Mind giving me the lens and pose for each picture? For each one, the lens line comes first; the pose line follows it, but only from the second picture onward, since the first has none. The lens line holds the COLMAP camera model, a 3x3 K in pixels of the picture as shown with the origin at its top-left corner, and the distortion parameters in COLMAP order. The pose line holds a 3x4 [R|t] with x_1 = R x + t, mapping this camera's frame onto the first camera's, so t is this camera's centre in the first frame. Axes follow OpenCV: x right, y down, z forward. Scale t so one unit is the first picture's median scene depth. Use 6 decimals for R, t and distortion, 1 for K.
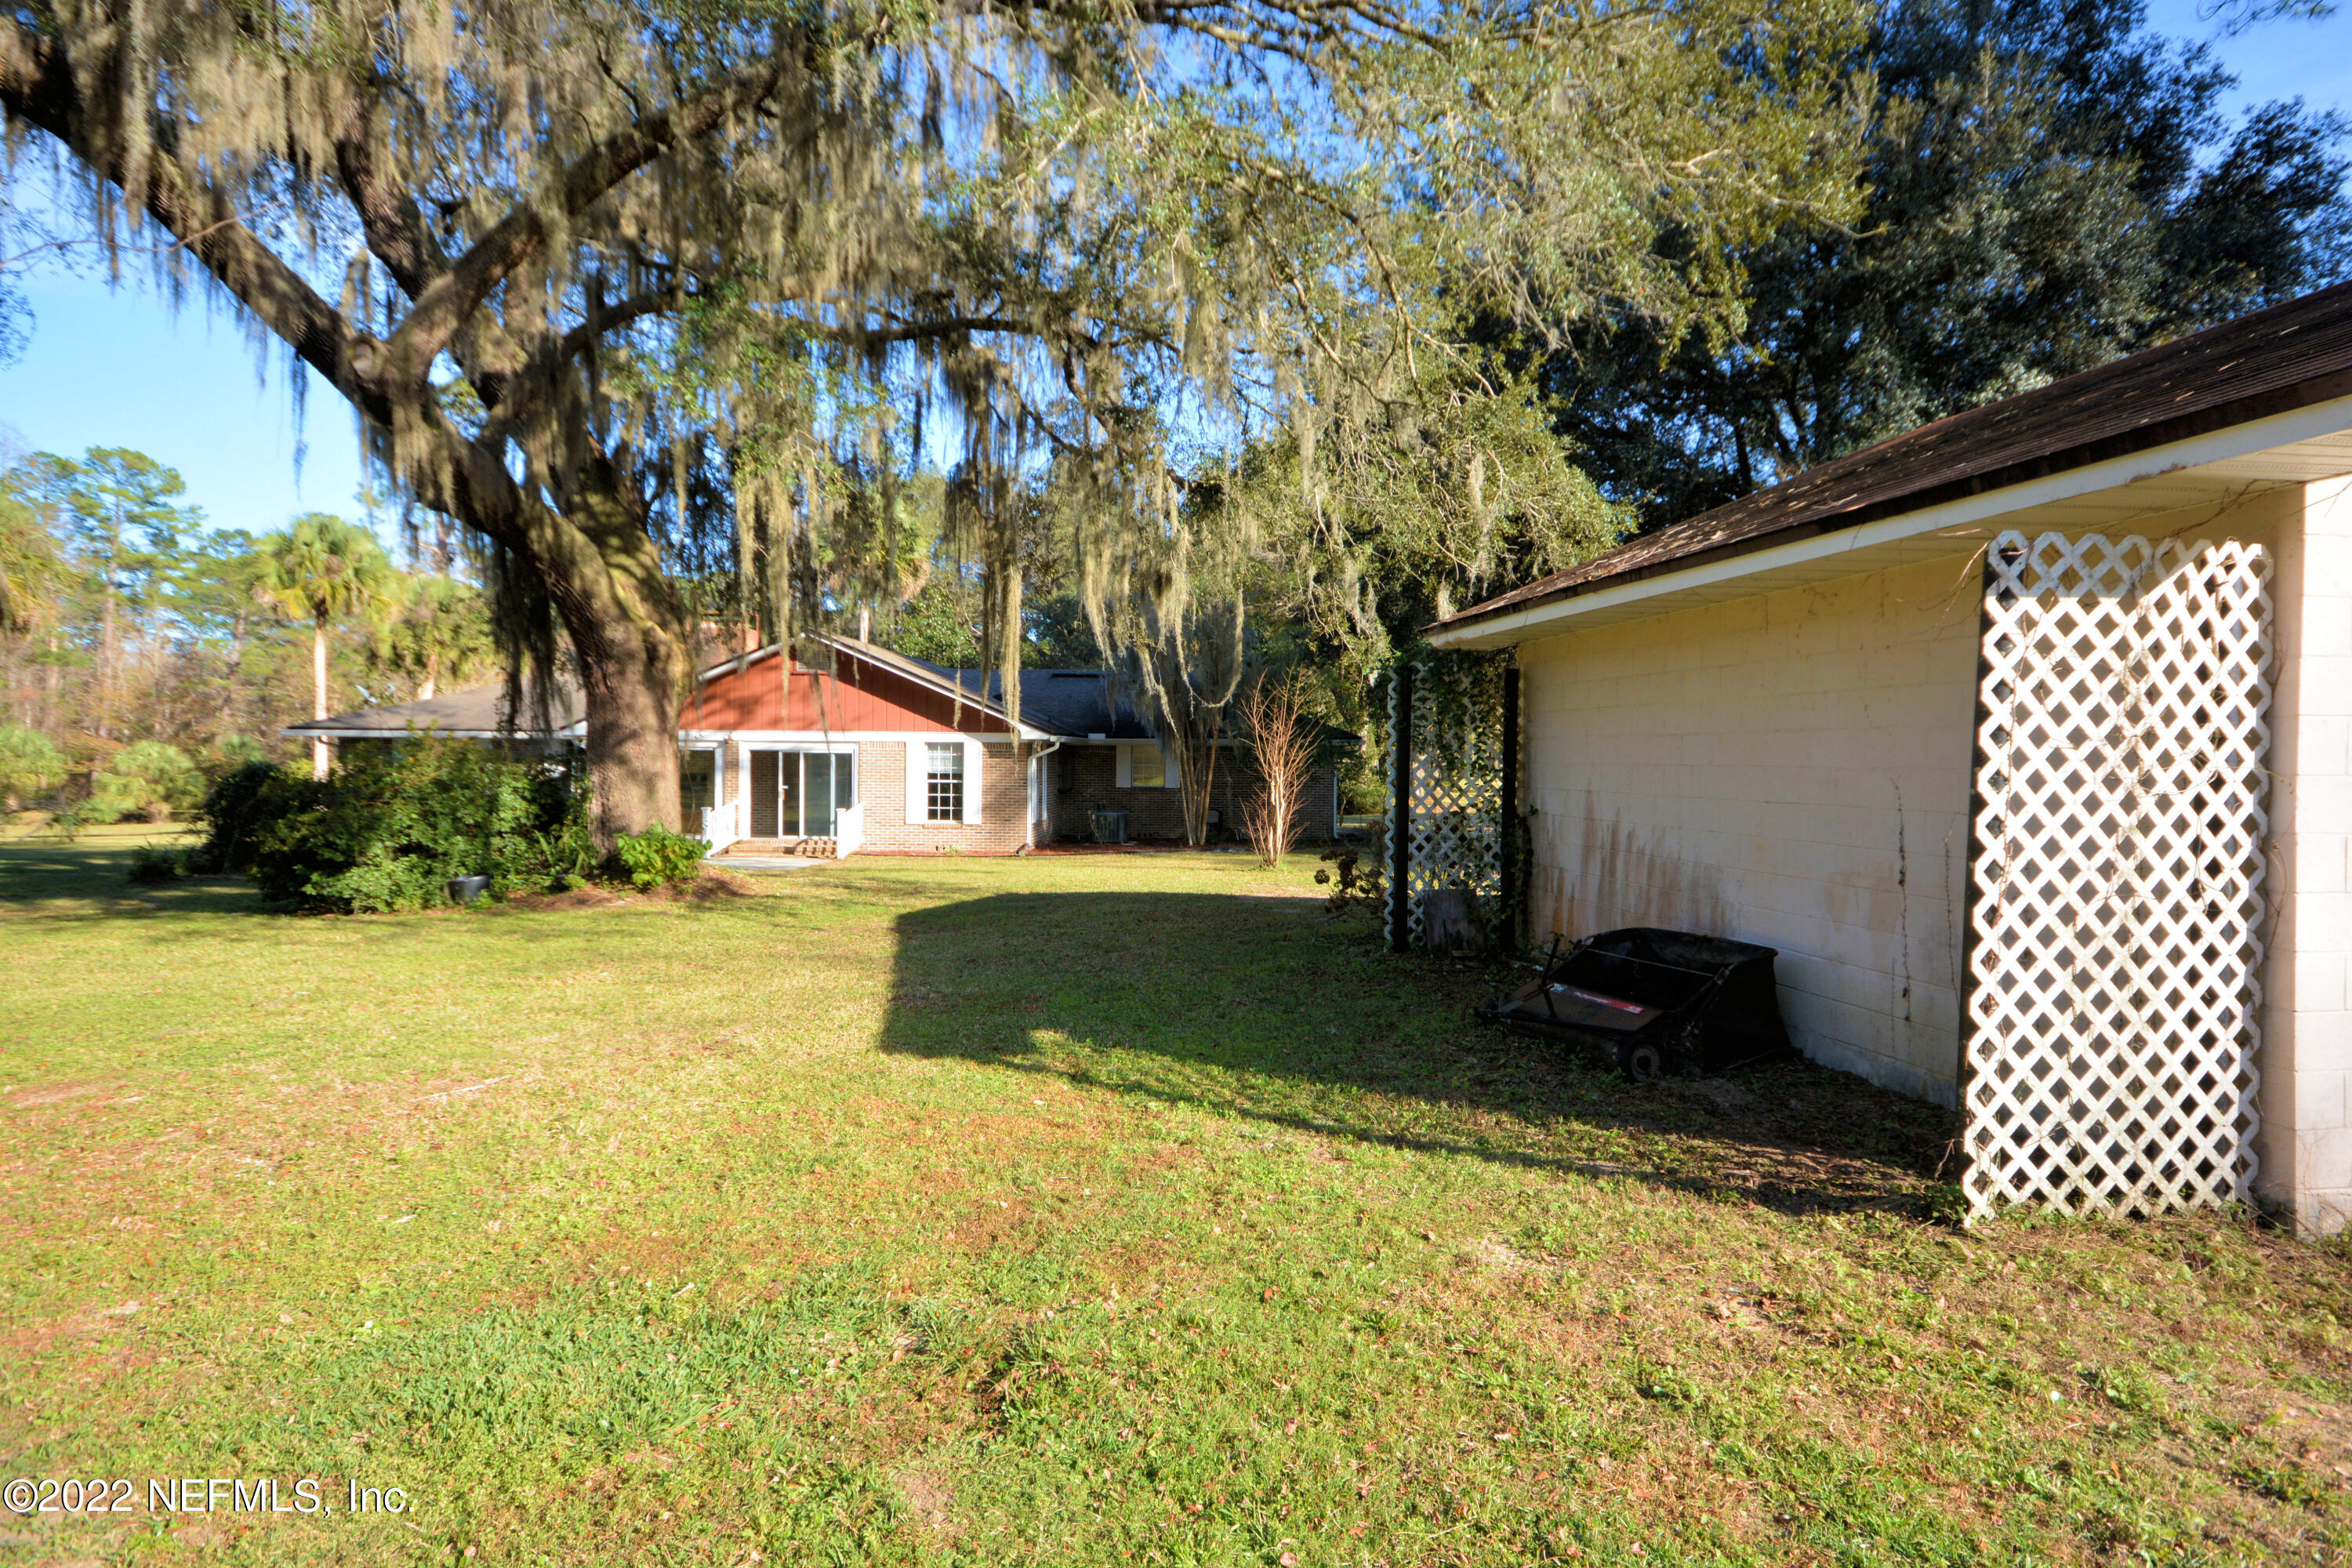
lens RADIAL K [[1226.2, 0, 1205.0], [0, 1226.2, 764.9], [0, 0, 1]] dist [0.033927, 0.000147]
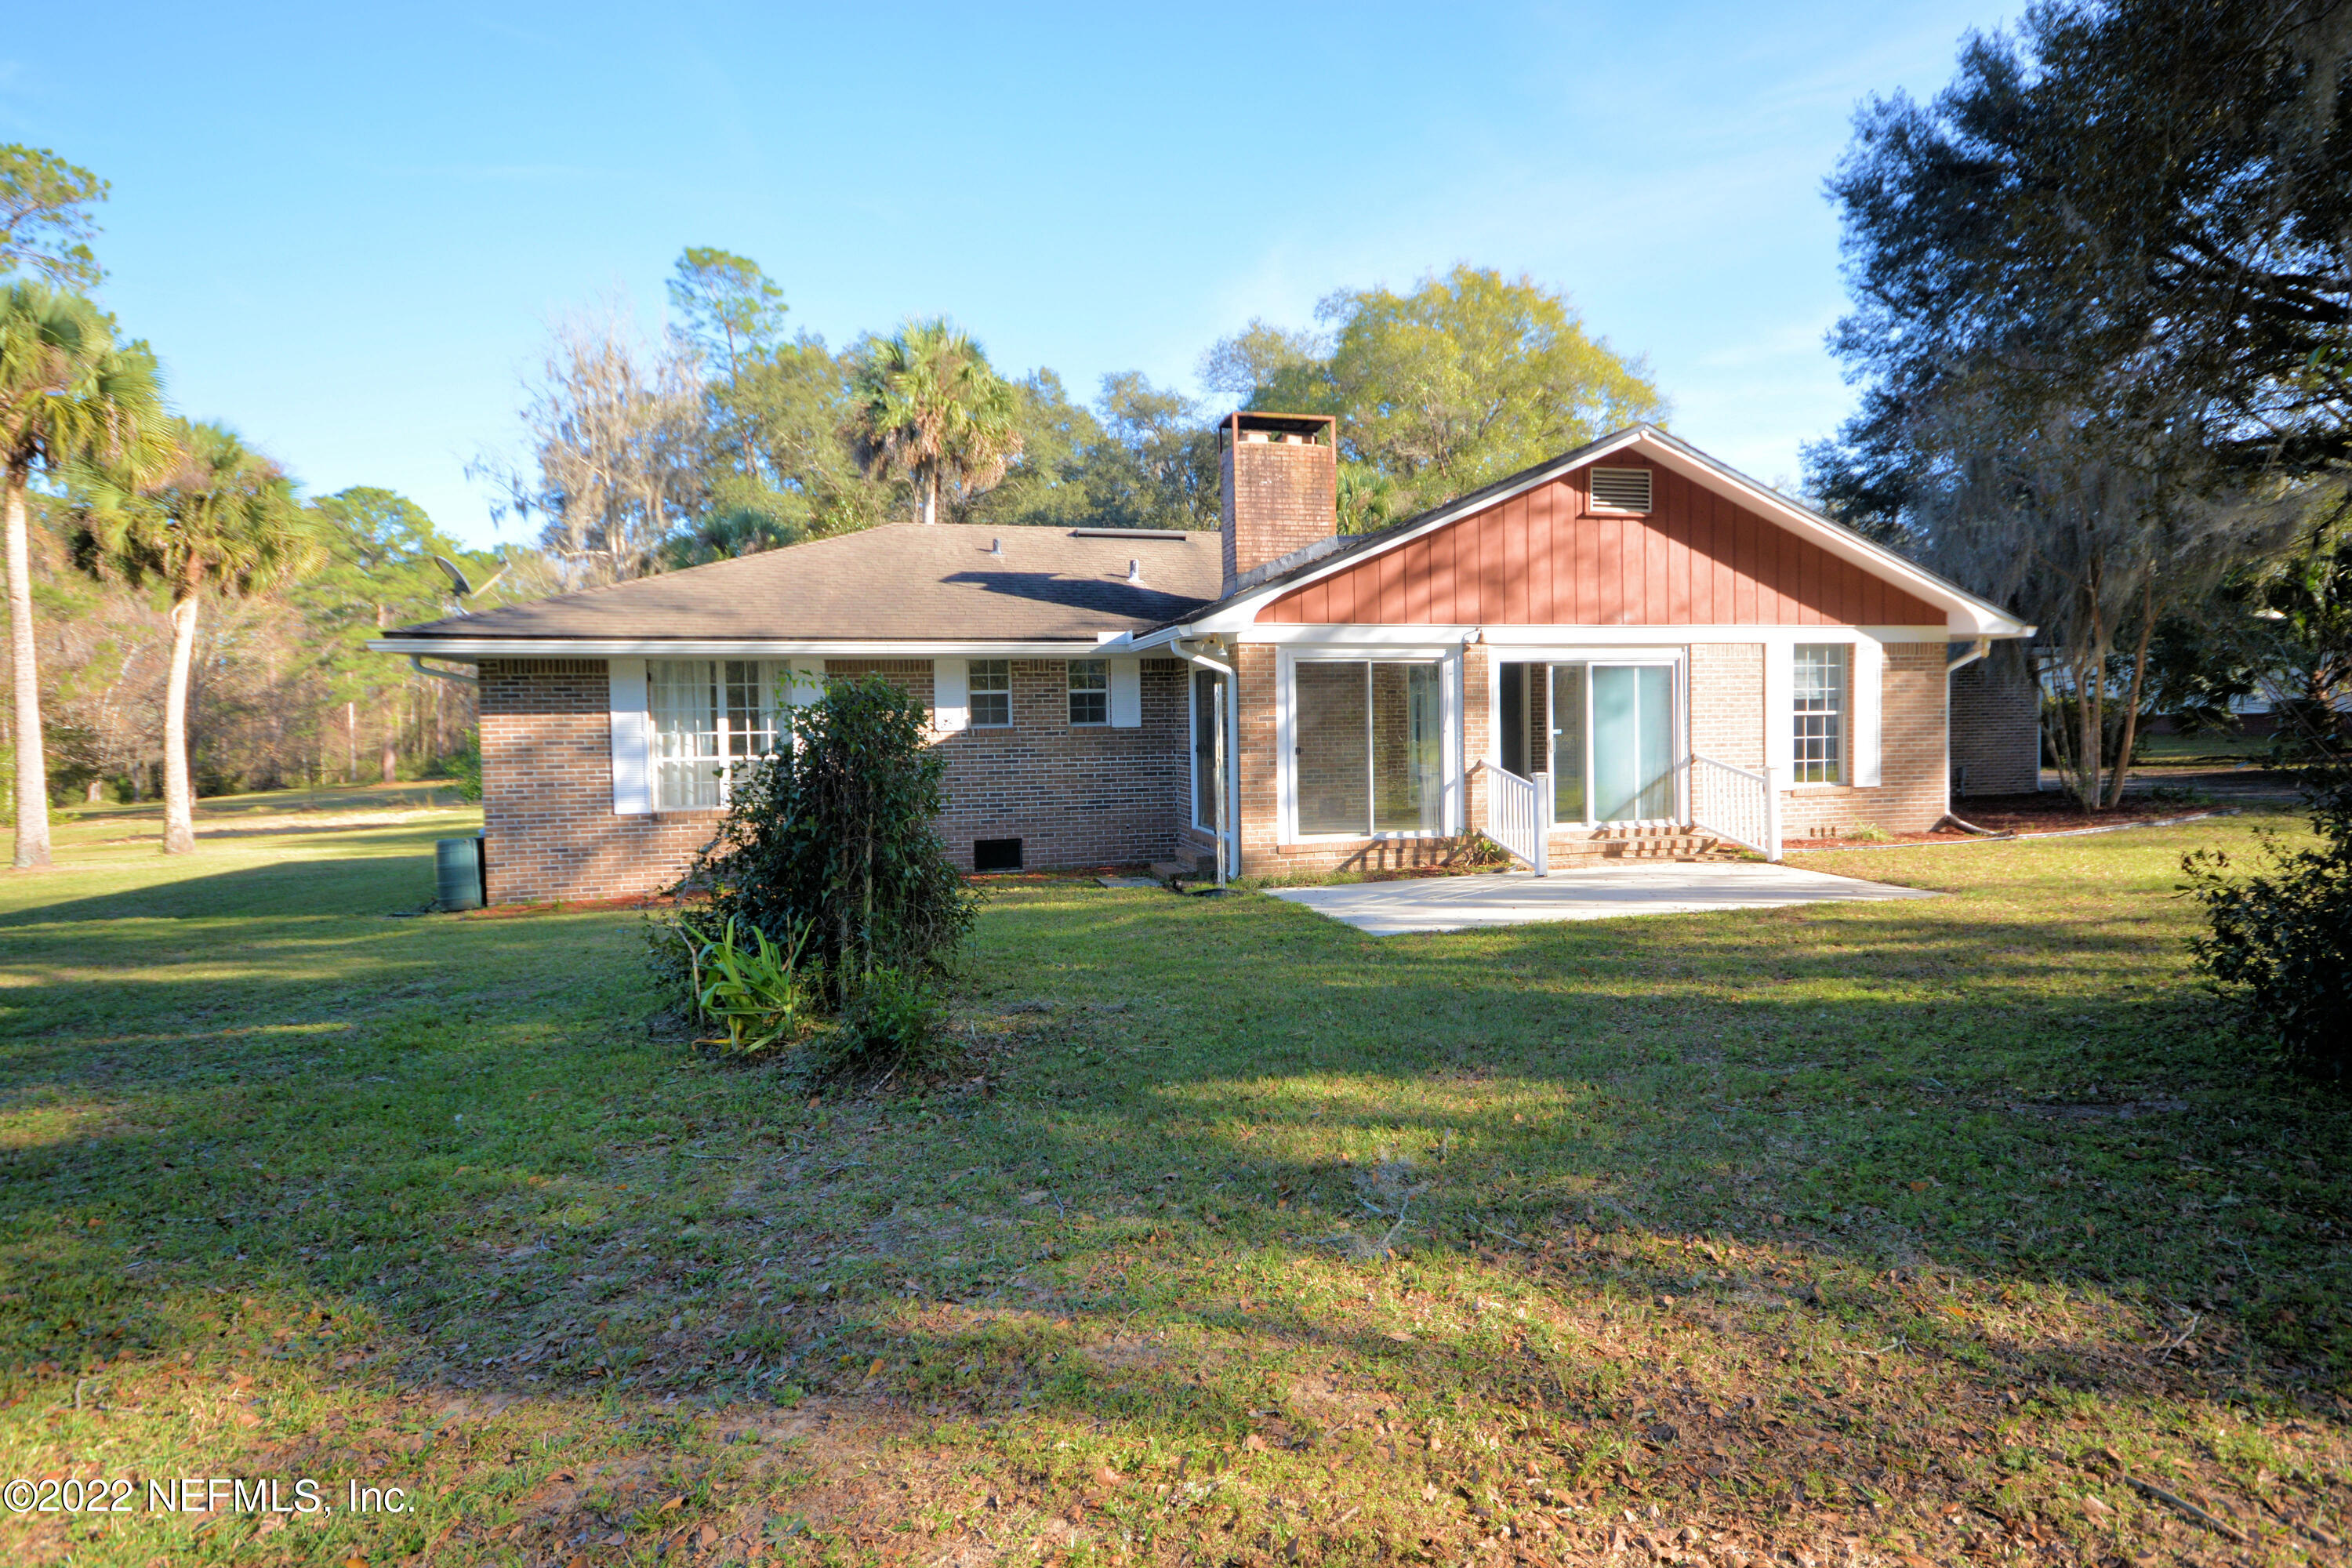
lens RADIAL K [[1226.2, 0, 1205.0], [0, 1226.2, 764.9], [0, 0, 1]] dist [0.033927, 0.000147]
pose [[0.952088, -0.036333, 0.303657, -0.656170], [0.027391, 0.999058, 0.033657, 0.010225], [-0.304594, -0.023727, 0.952187, 0.540526]]
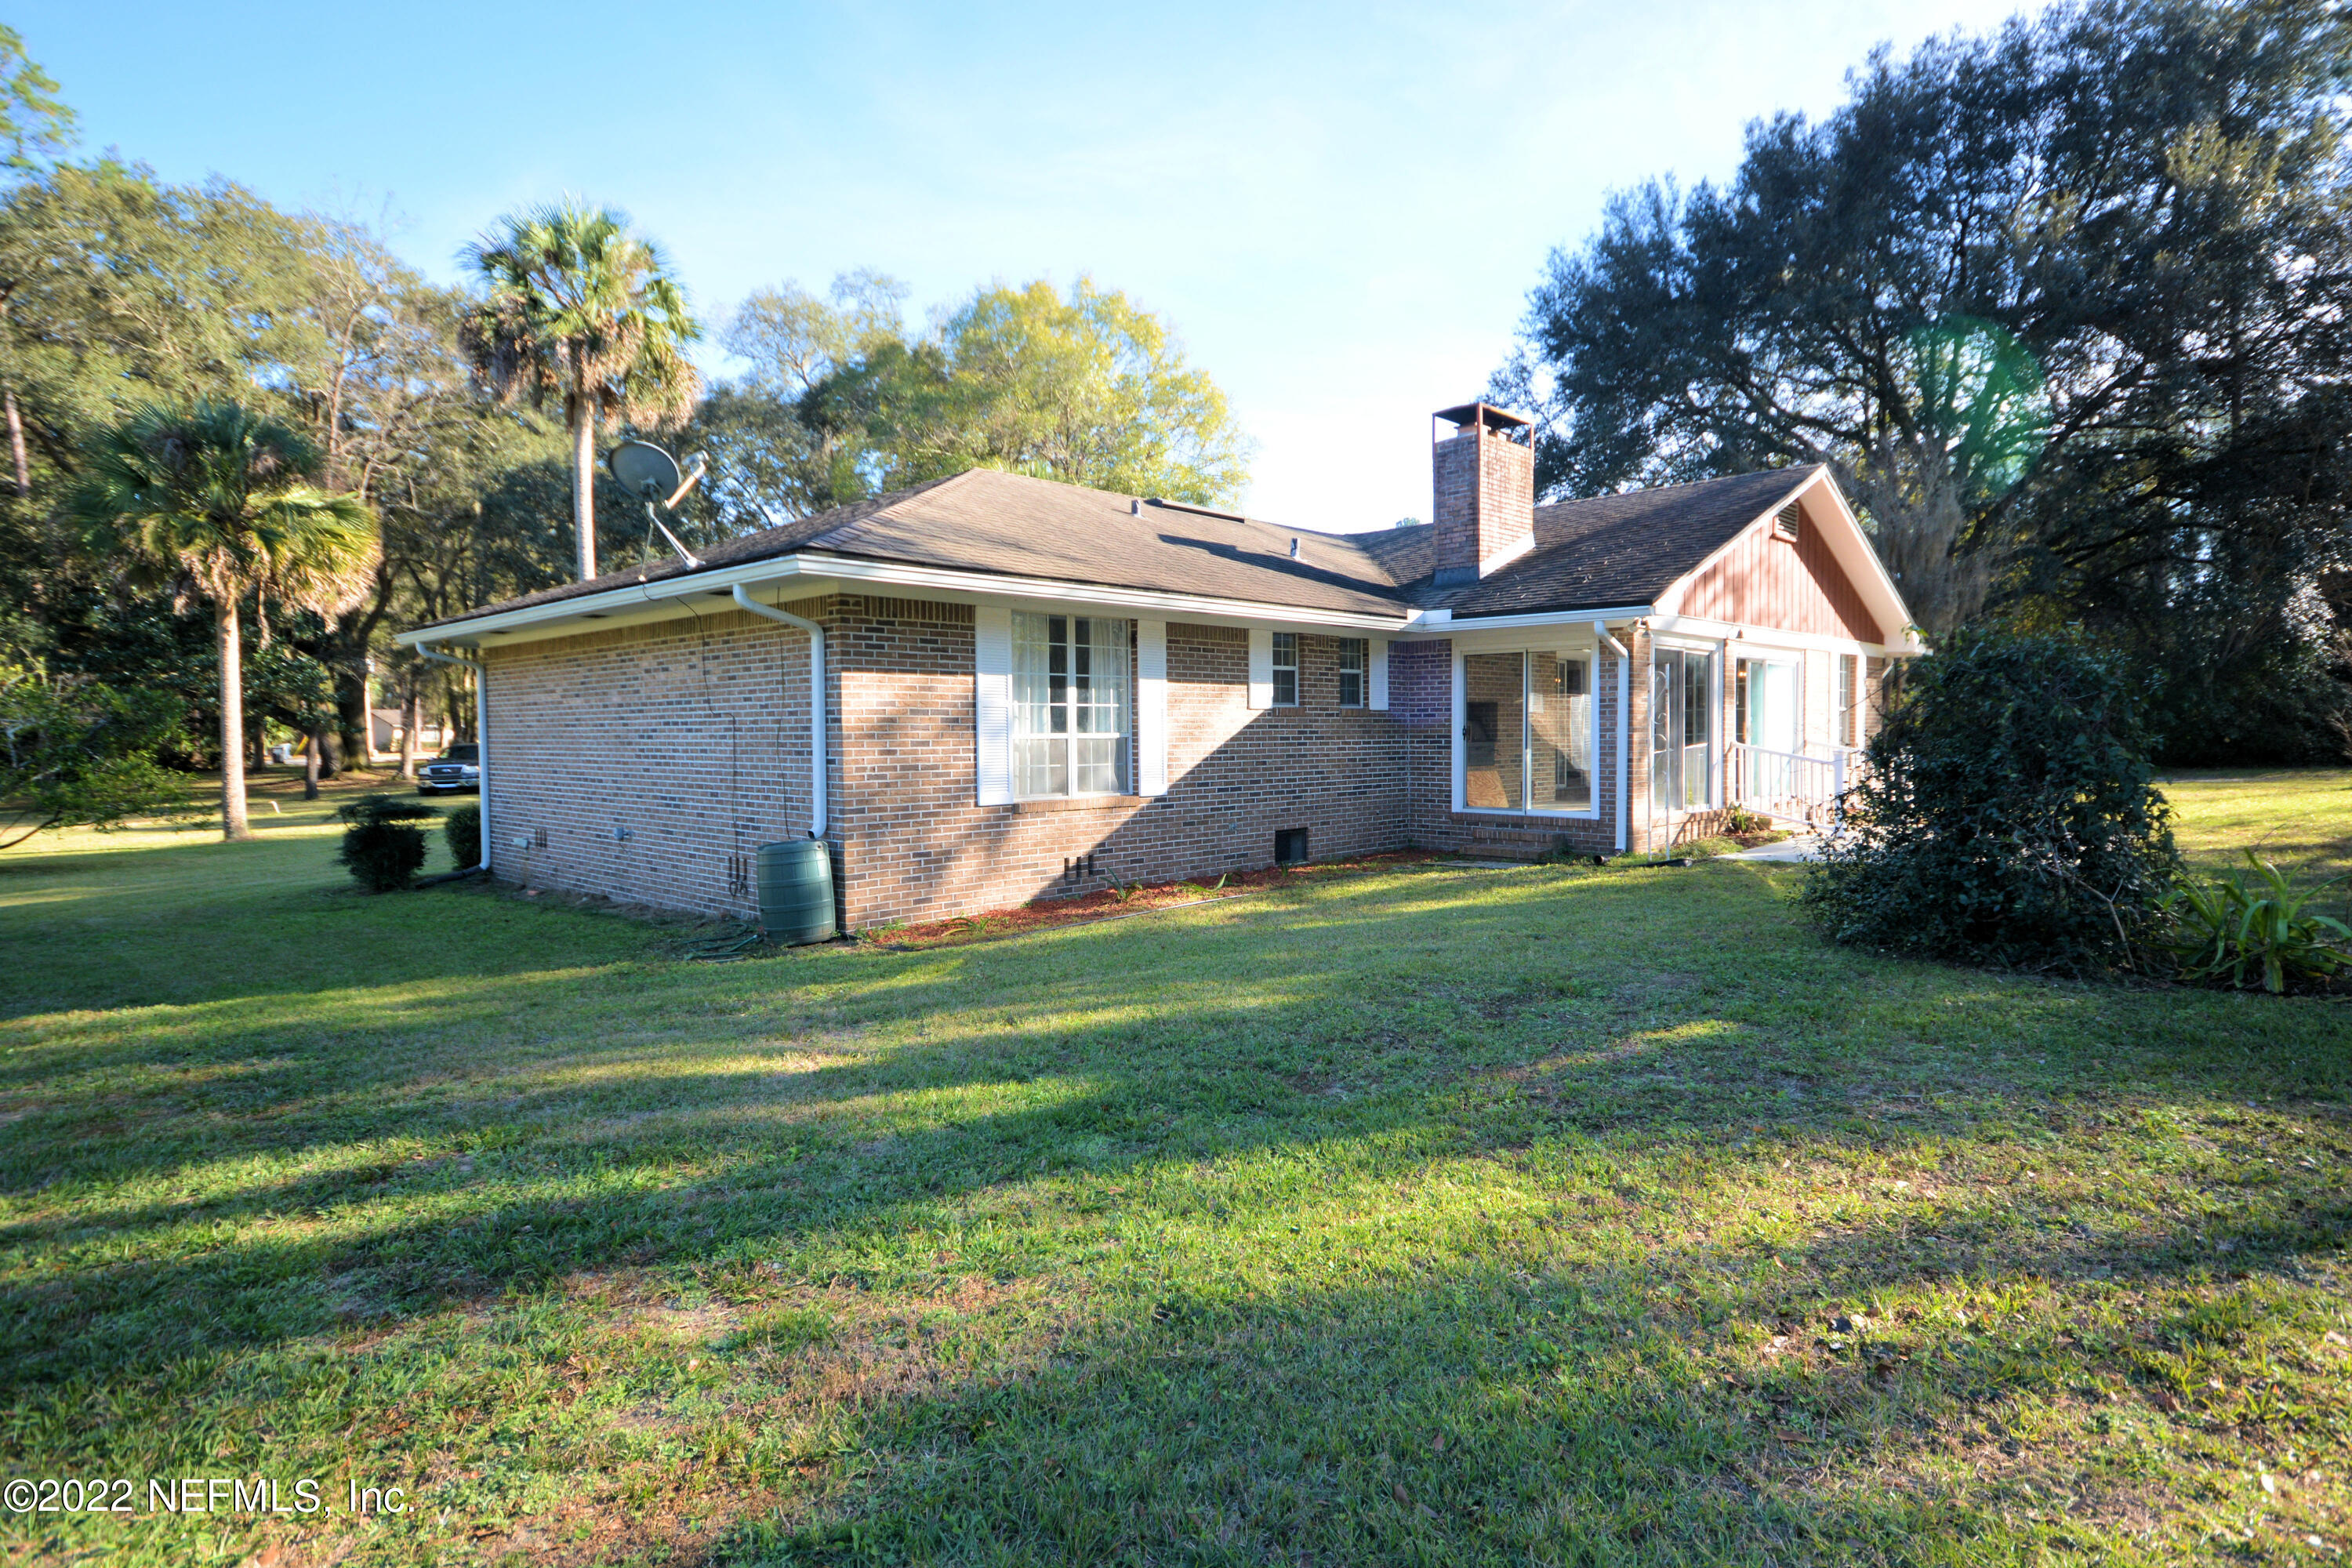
lens RADIAL K [[1226.2, 0, 1205.0], [0, 1226.2, 764.9], [0, 0, 1]] dist [0.033927, 0.000147]
pose [[0.644804, -0.035759, 0.763511, -1.002030], [0.014443, 0.999297, 0.034604, 0.015486], [-0.764212, -0.011286, 0.644867, 0.806614]]
